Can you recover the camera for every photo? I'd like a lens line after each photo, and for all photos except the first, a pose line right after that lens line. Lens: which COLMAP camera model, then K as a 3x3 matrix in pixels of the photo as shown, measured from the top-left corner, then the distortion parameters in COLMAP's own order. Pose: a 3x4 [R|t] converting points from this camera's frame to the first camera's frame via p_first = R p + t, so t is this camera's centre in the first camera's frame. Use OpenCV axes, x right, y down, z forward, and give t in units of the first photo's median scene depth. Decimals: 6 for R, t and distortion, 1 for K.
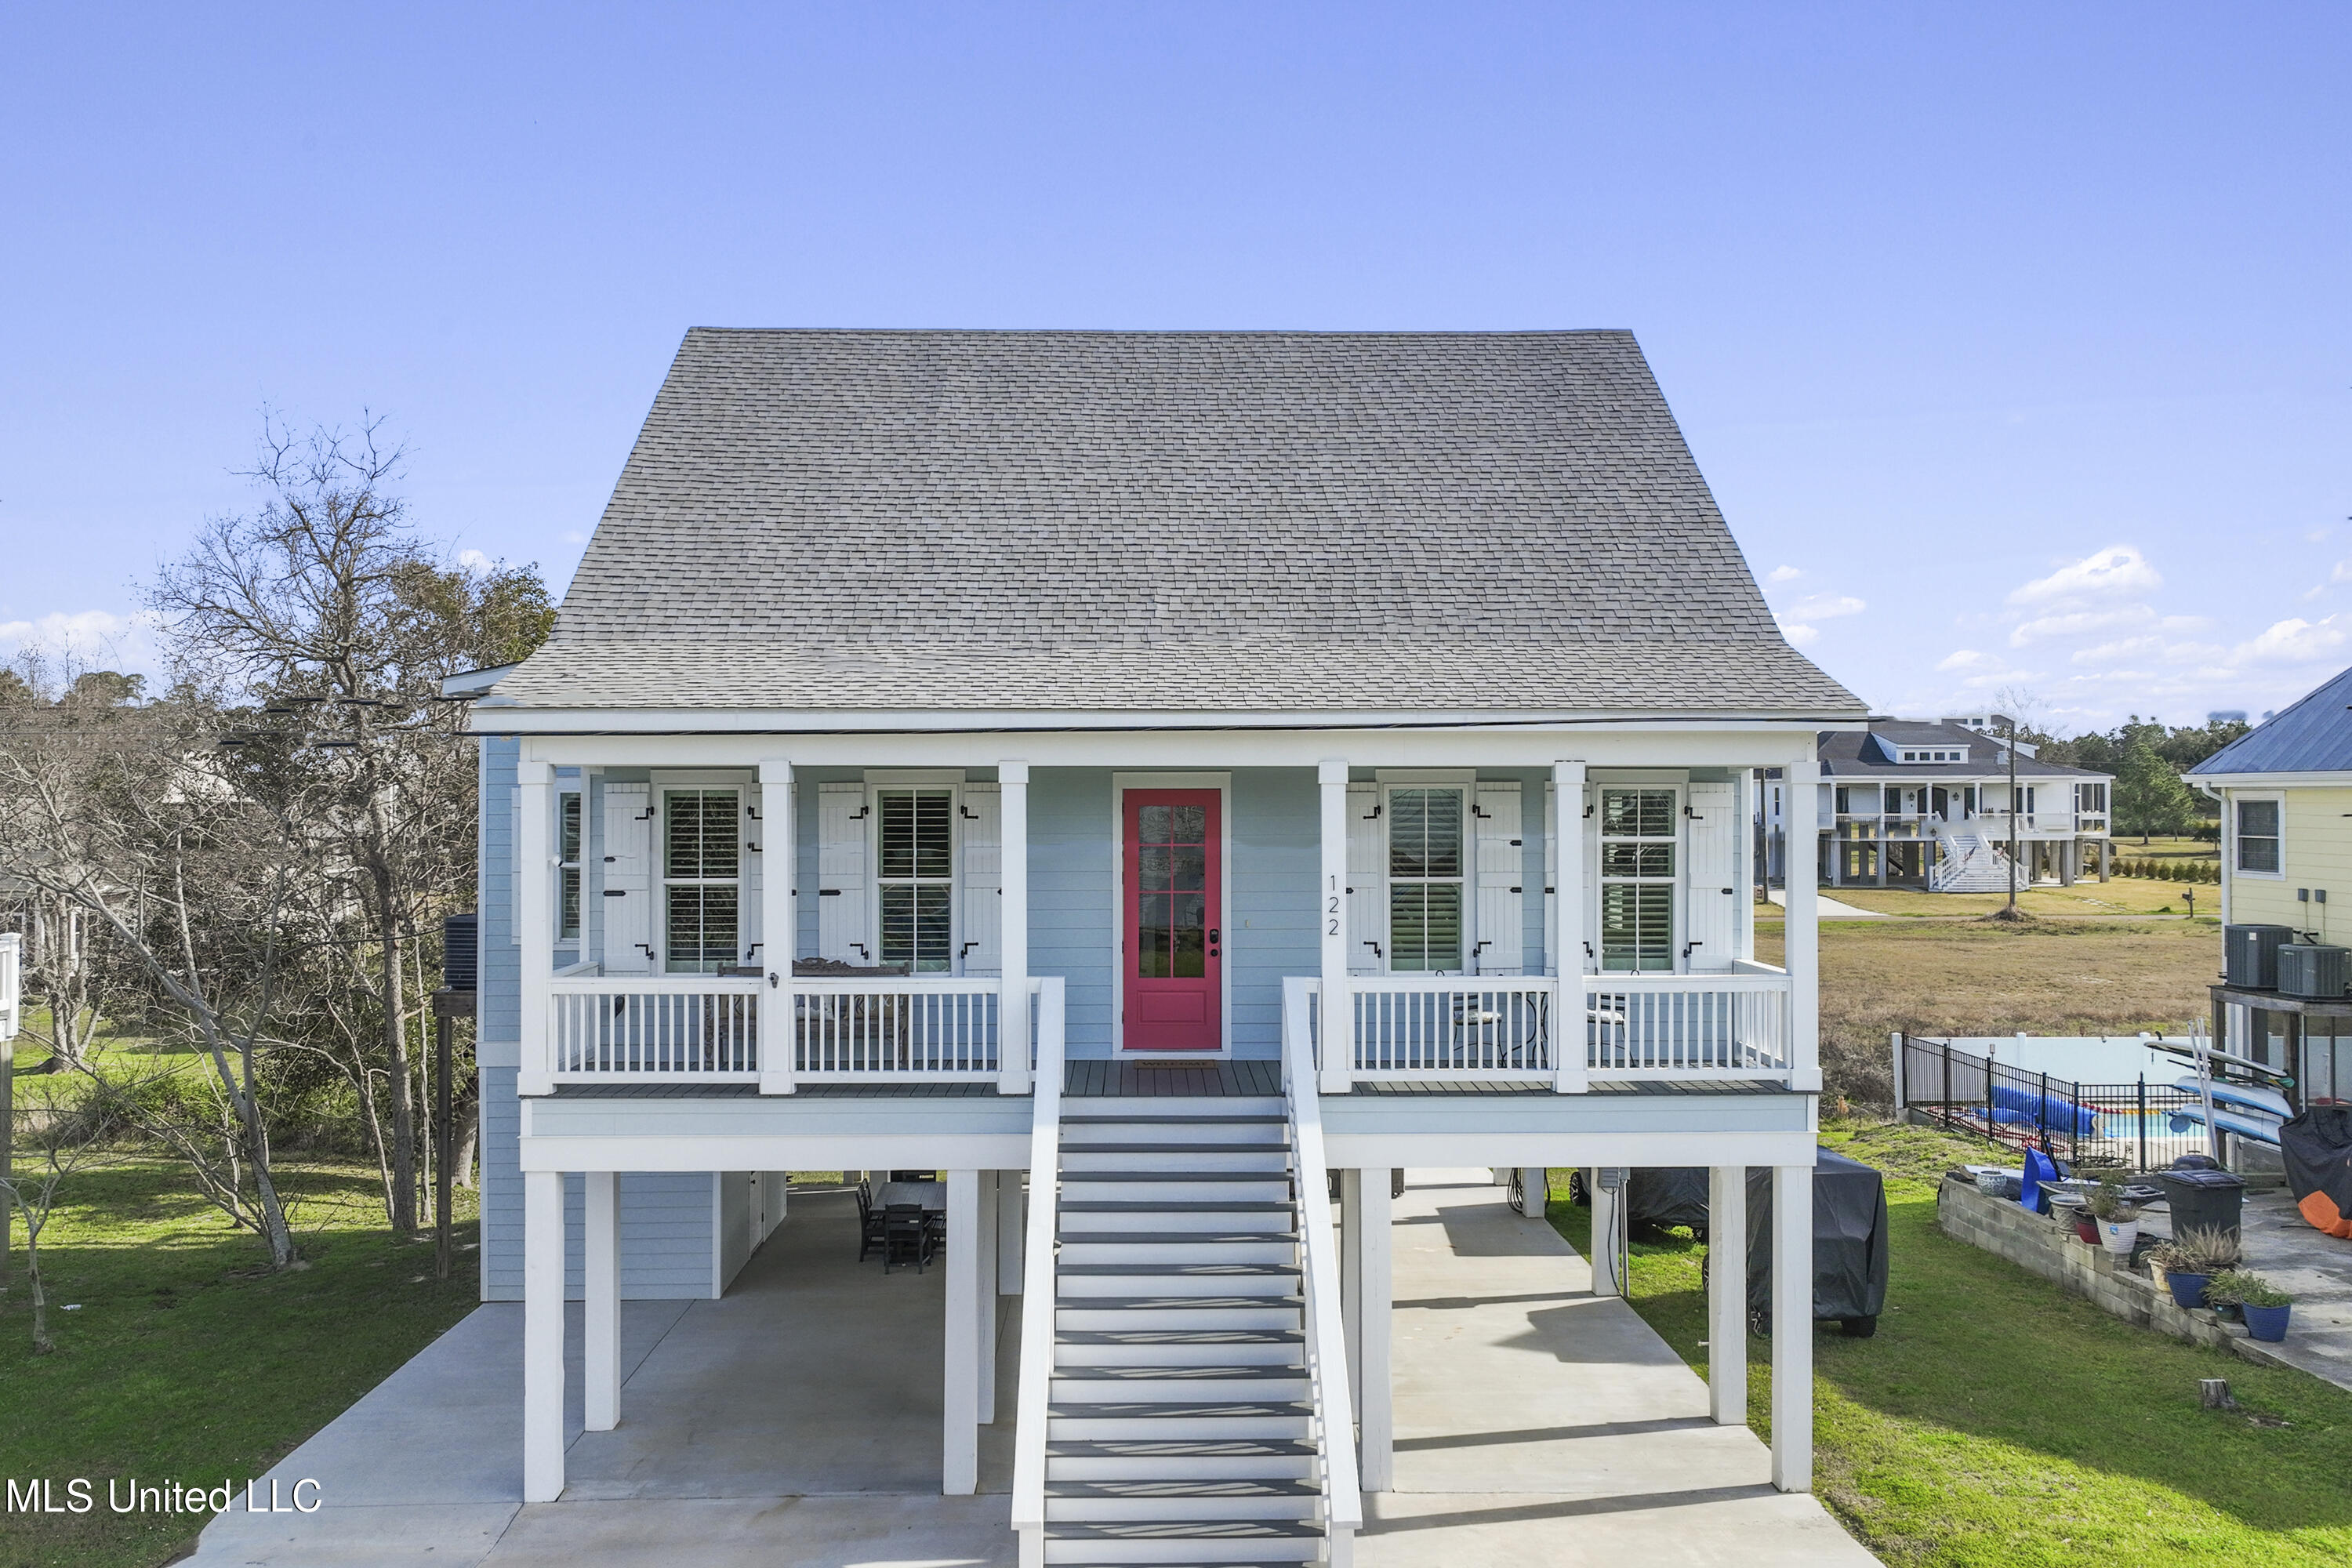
lens RADIAL K [[1674.3, 0, 1171.5], [0, 1674.3, 833.5], [0, 0, 1]] dist [-0.001490, -0.000158]
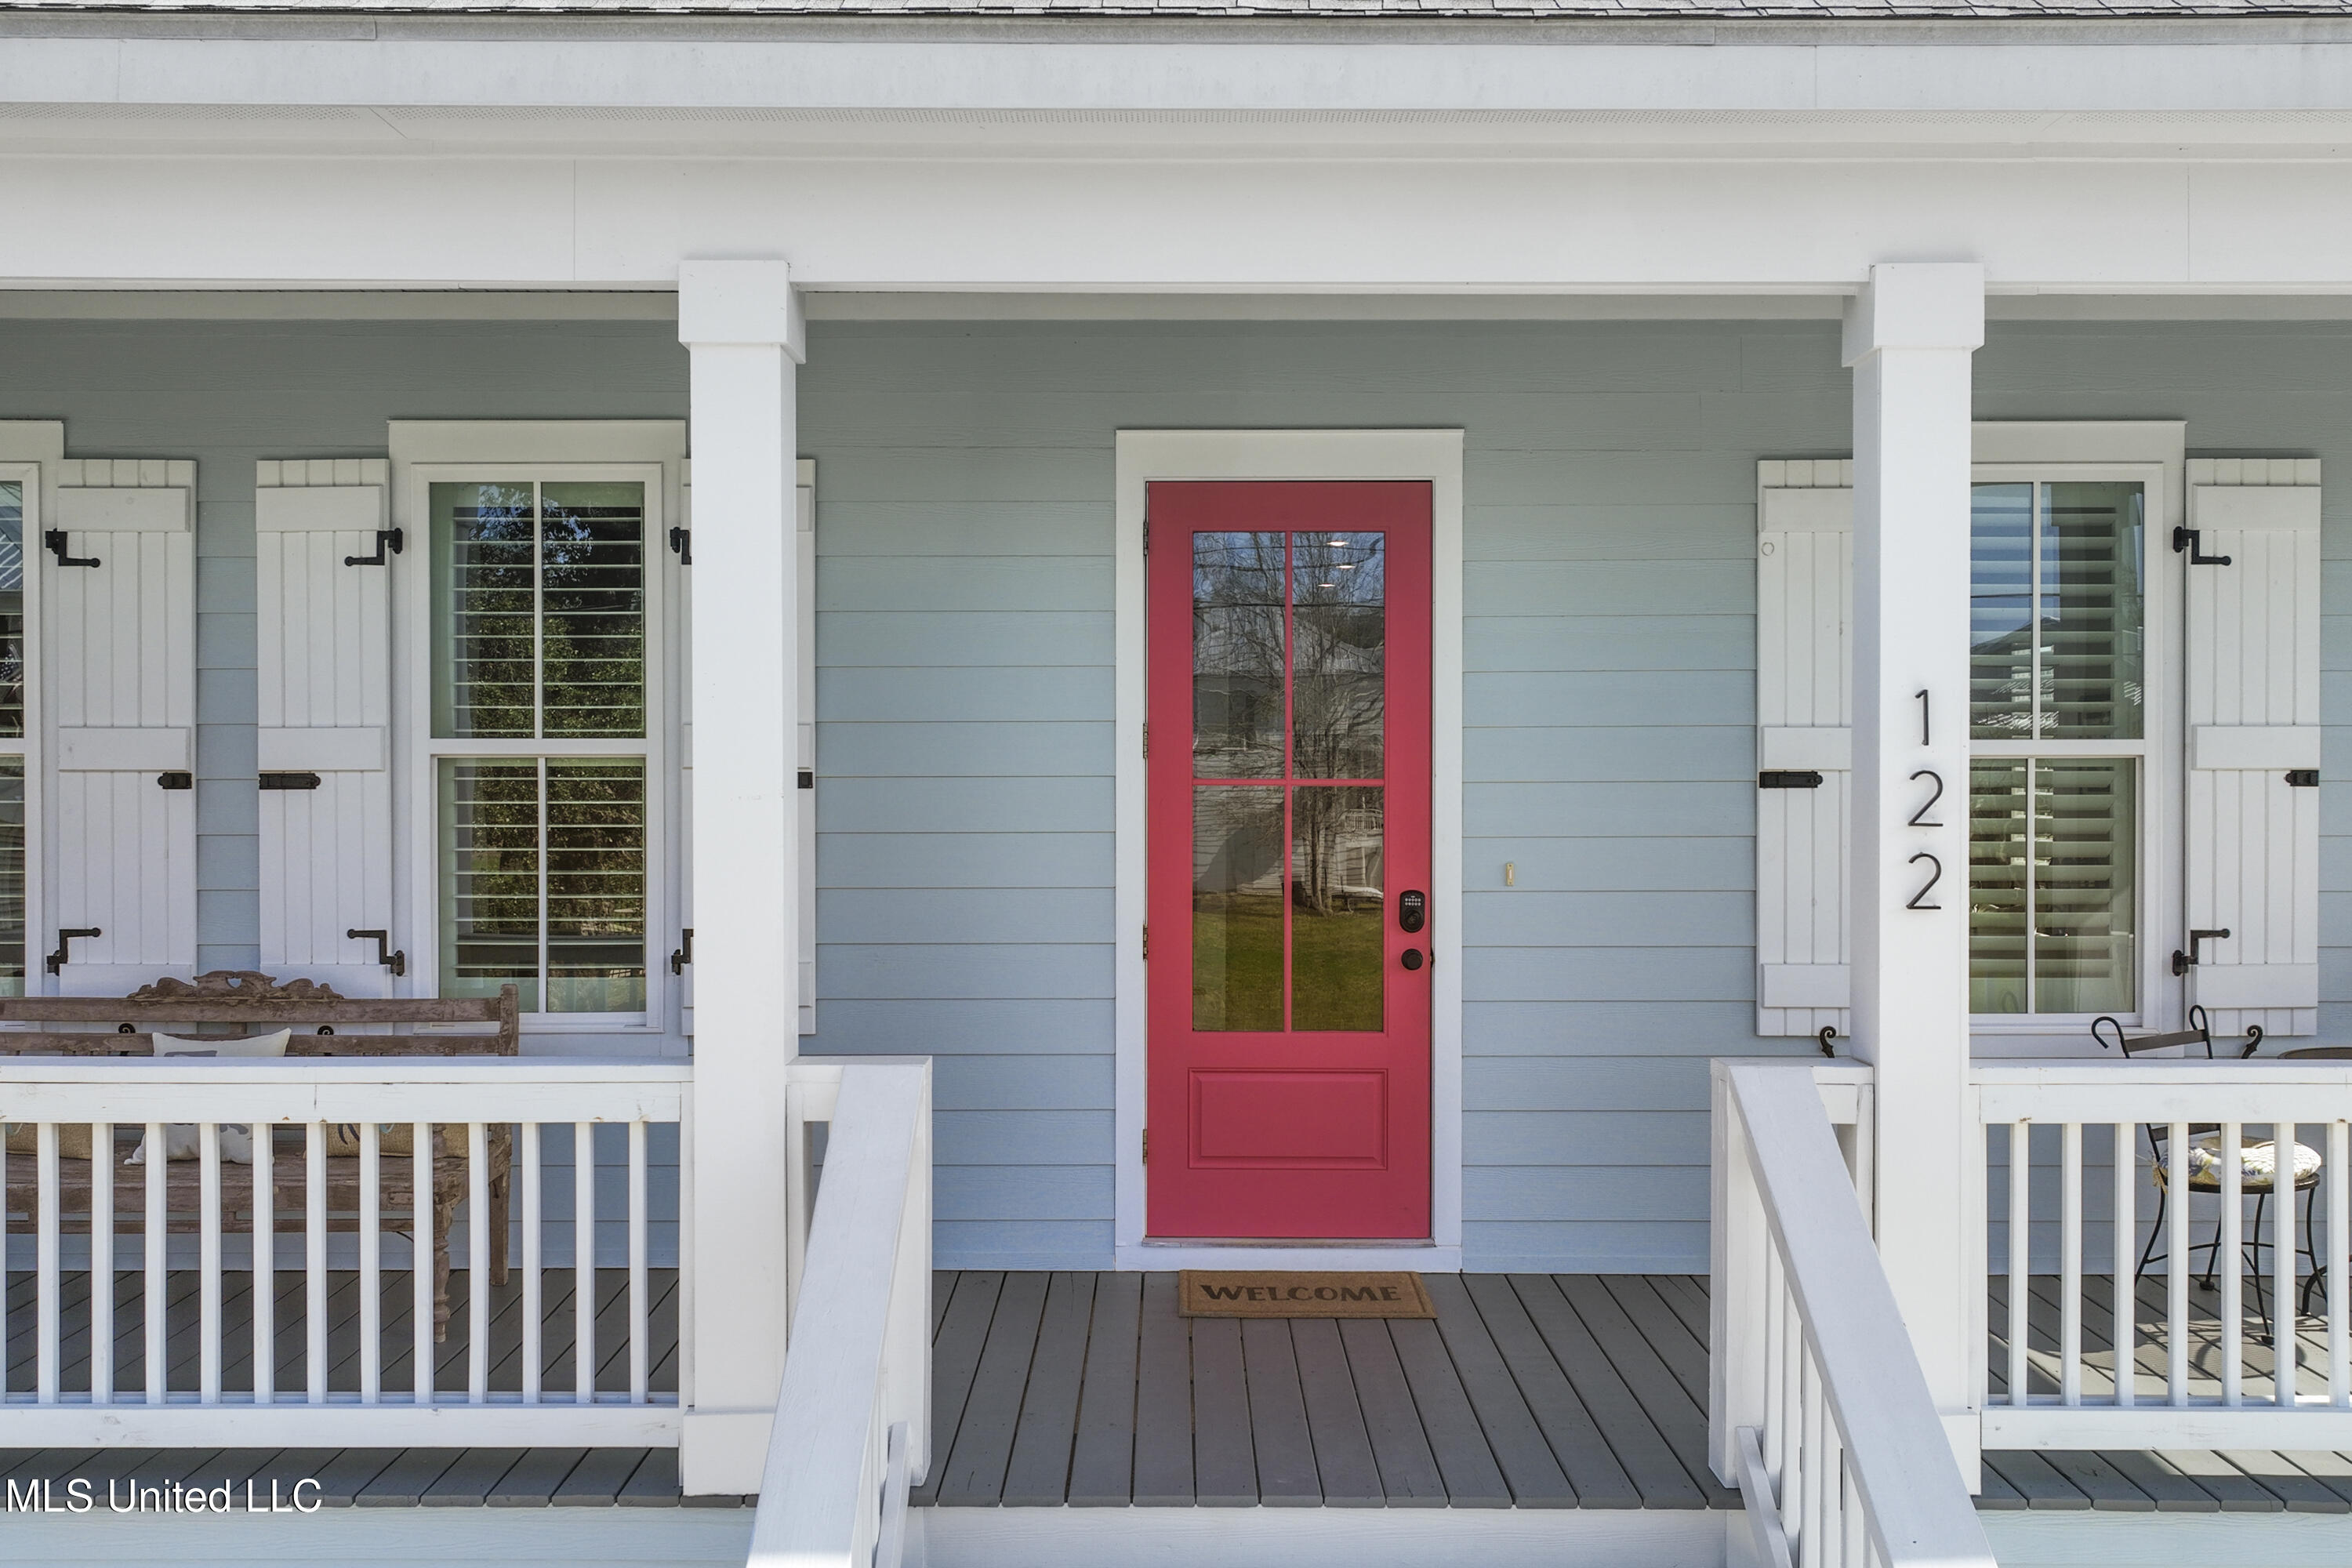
lens RADIAL K [[1987.6, 0, 1186.1], [0, 1987.6, 789.5], [0, 0, 1]] dist [0.002606, 0.001413]
pose [[0.999900, 0.002253, -0.013939, -0.015126], [-0.002182, 0.999984, 0.005145, 0.034423], [0.013950, -0.005114, 0.999890, 0.592585]]
